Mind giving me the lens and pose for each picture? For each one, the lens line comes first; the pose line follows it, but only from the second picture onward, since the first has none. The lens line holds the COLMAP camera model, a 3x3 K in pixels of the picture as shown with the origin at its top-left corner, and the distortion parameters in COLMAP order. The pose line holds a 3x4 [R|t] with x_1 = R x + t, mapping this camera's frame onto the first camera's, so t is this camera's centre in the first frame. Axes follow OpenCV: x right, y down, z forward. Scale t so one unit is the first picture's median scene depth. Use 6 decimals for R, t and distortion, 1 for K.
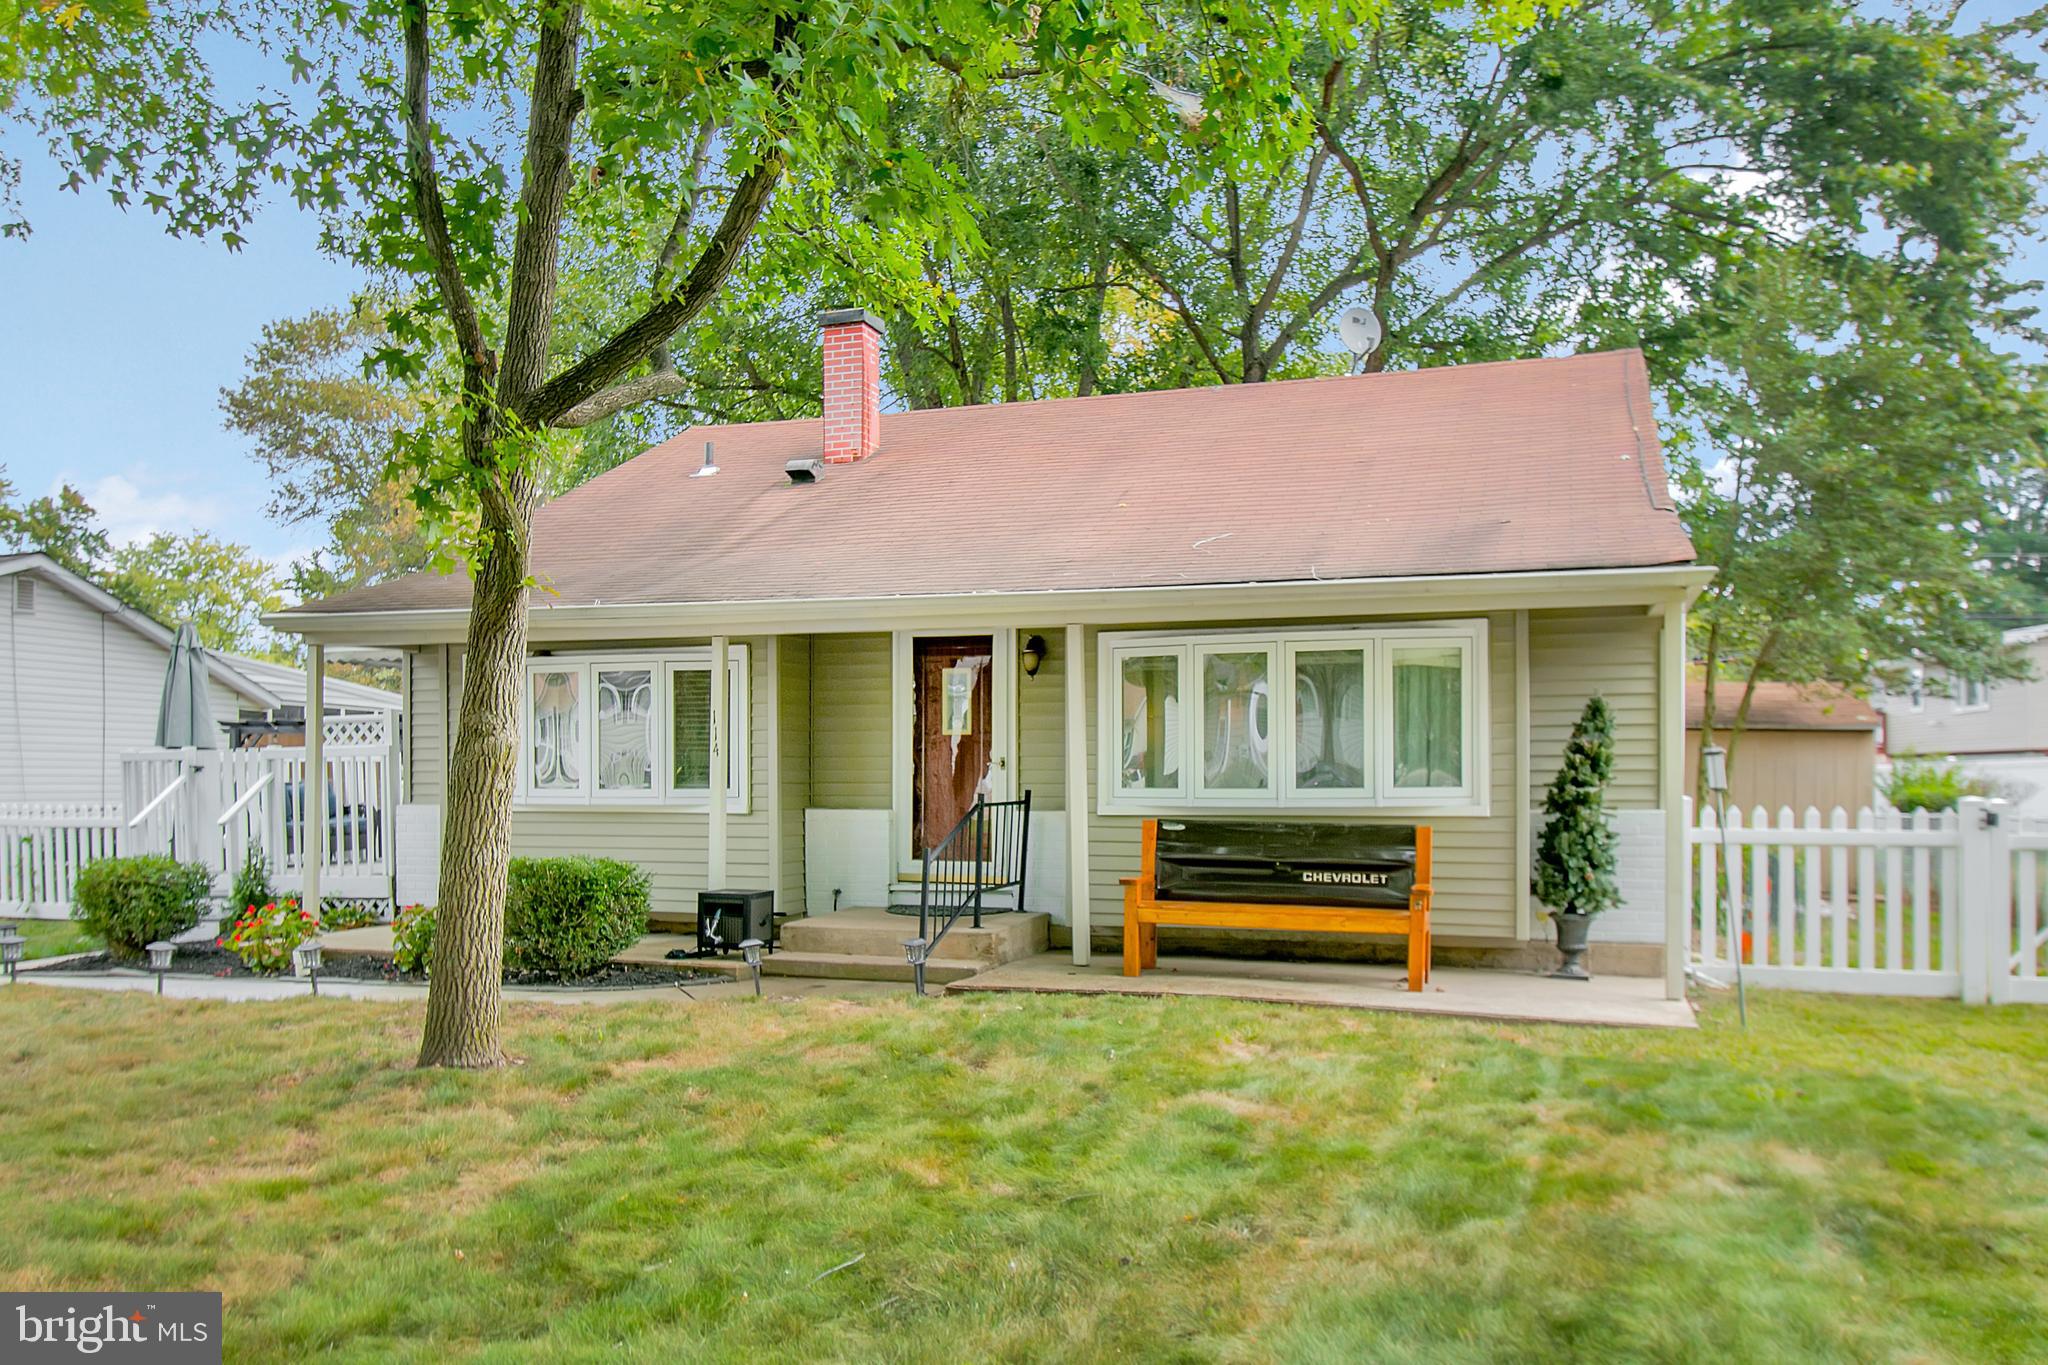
lens RADIAL K [[1741.2, 0, 1019.1], [0, 1741.2, 756.0], [0, 0, 1]] dist [-0.006876, 0.060110]
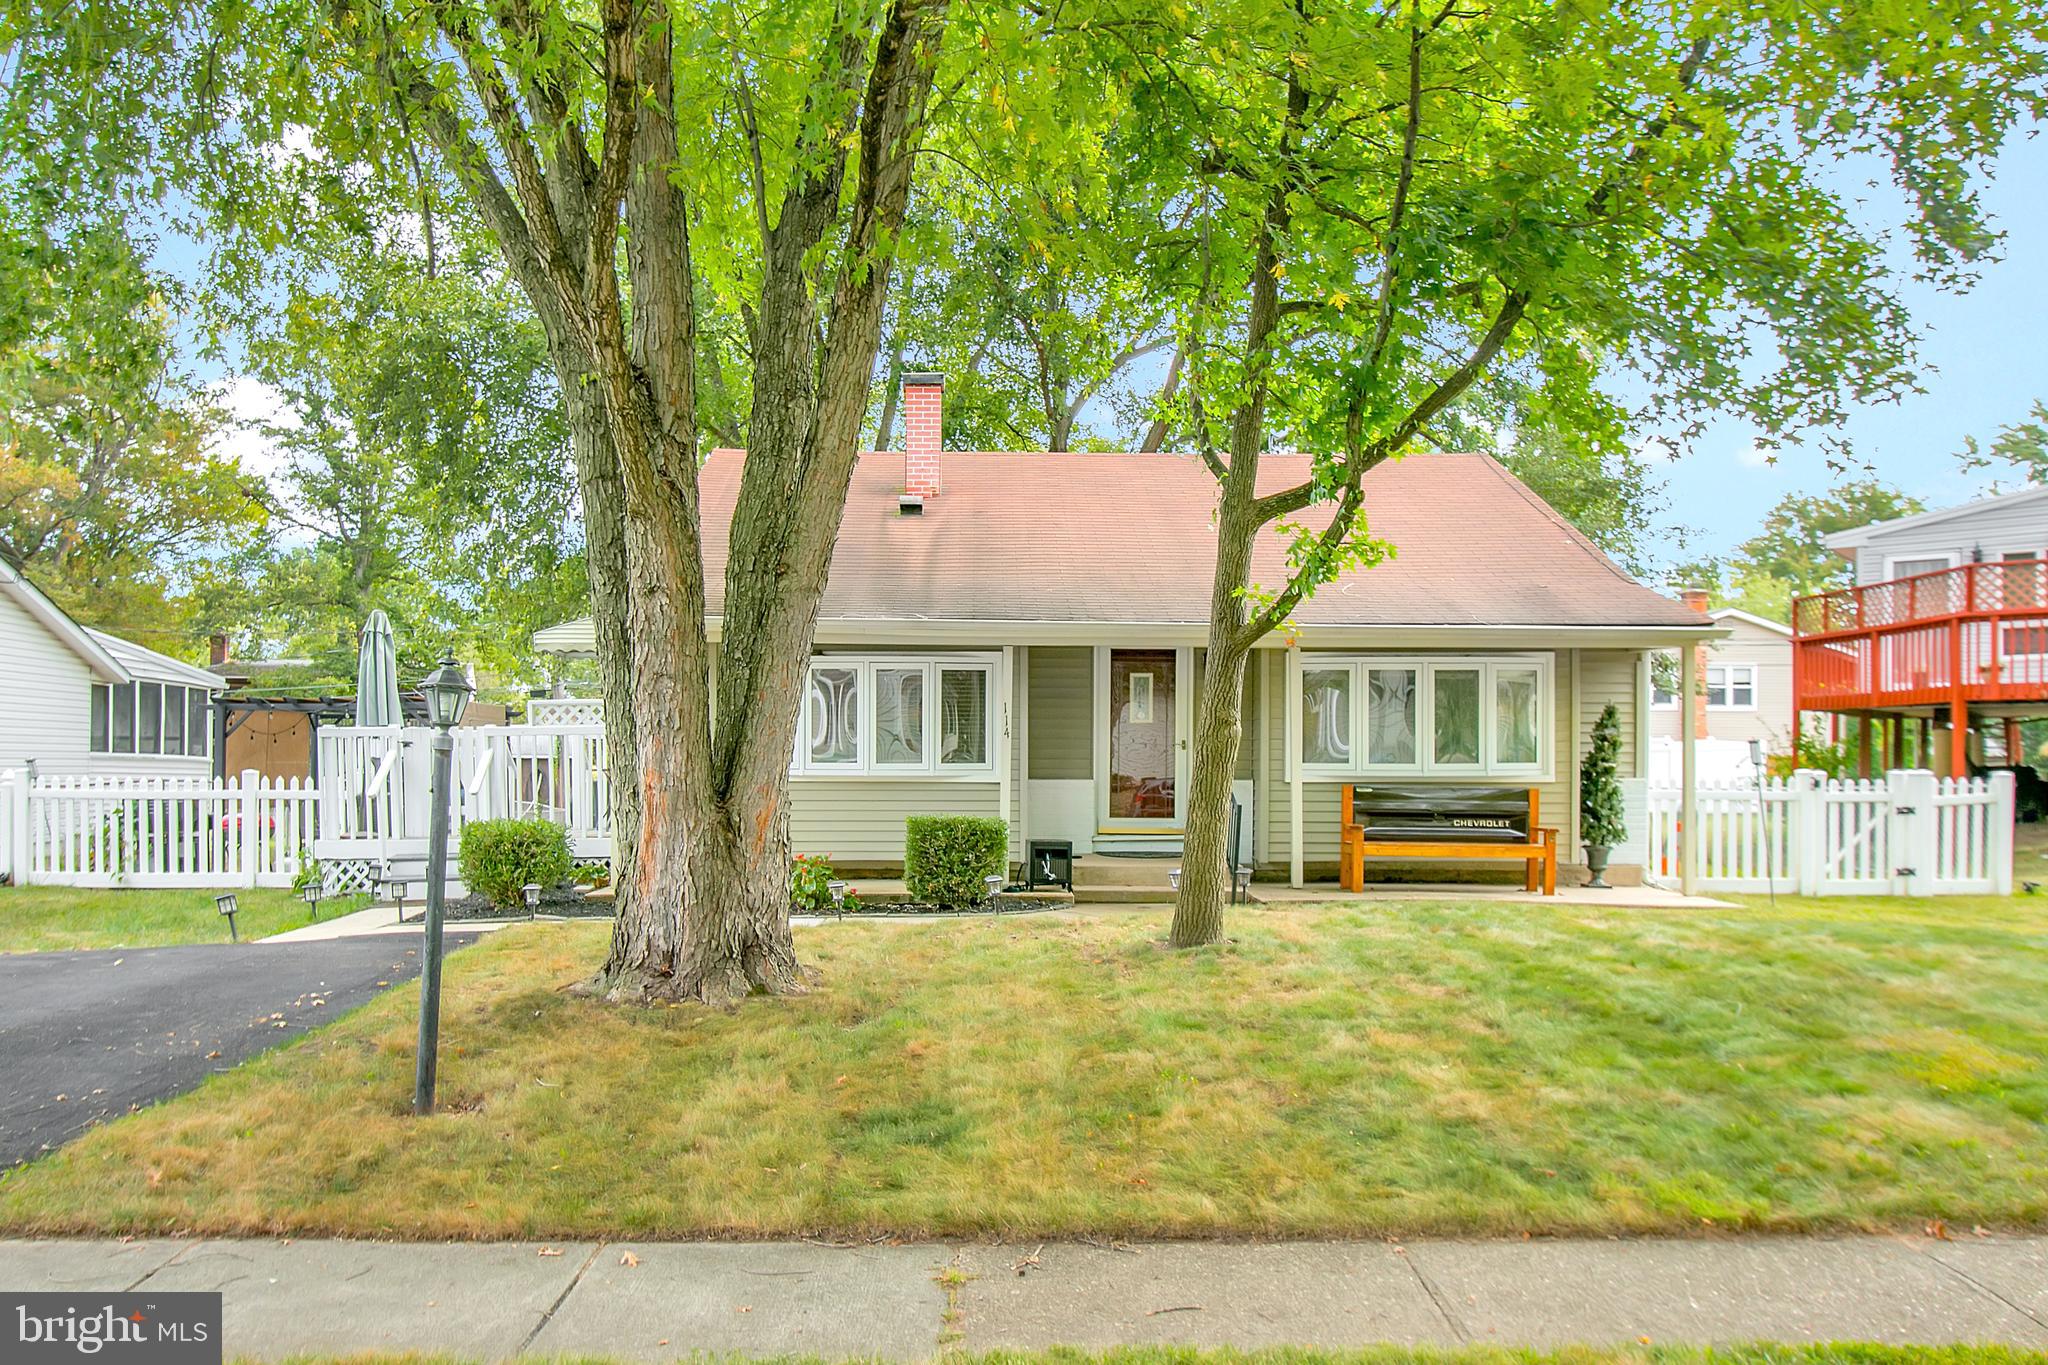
lens RADIAL K [[1741.2, 0, 1019.1], [0, 1741.2, 756.0], [0, 0, 1]] dist [-0.006876, 0.060110]
pose [[0.934551, 0.004157, 0.355806, -0.699849], [-0.008046, 0.999923, 0.009451, 0.001105], [-0.355739, -0.011696, 0.934512, -0.250309]]
